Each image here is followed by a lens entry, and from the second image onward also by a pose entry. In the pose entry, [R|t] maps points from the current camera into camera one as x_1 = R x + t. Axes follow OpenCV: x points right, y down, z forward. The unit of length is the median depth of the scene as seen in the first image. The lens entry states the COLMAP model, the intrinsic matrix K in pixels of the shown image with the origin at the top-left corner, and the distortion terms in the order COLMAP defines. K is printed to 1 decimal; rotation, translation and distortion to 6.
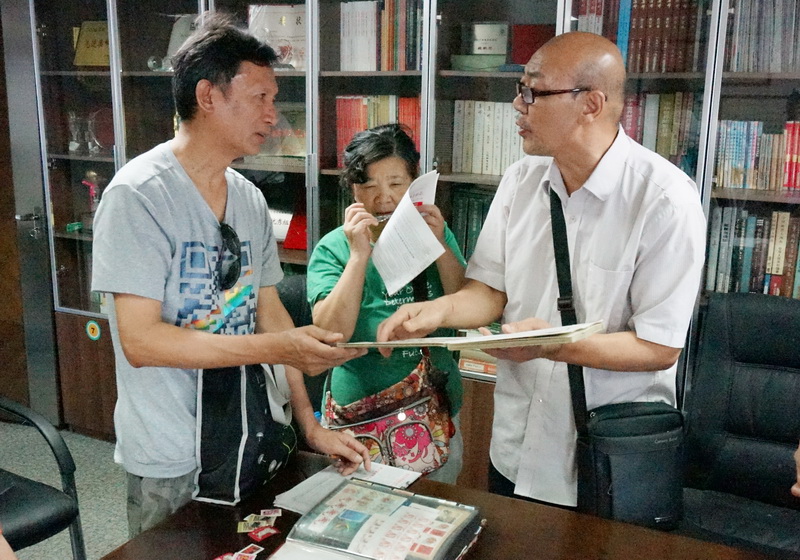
lens RADIAL K [[879.6, 0, 376.8], [0, 879.6, 279.7], [0, 0, 1]] dist [-0.006623, -0.004876]
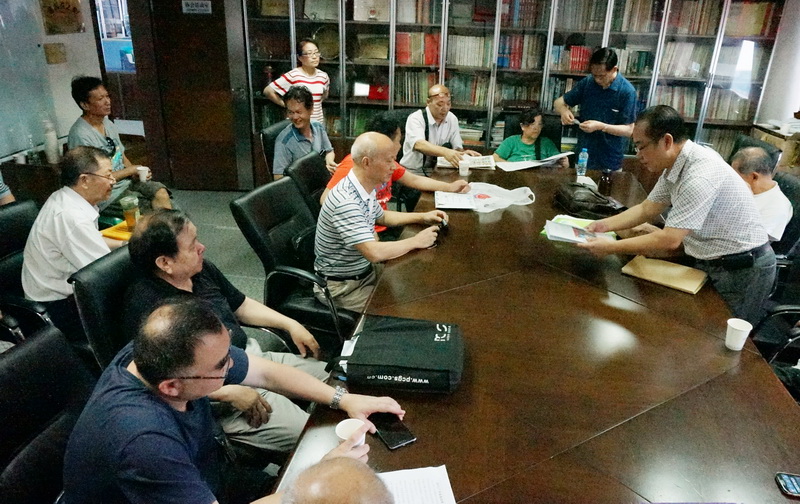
lens RADIAL K [[568.3, 0, 401.4], [0, 568.3, 261.0], [0, 0, 1]] dist [-0.059178, 0.039151]
pose [[0.954874, -0.111898, 0.275128, -0.544889], [0.047547, 0.971960, 0.230288, 0.046763], [-0.293182, -0.206814, 0.933420, -0.592443]]
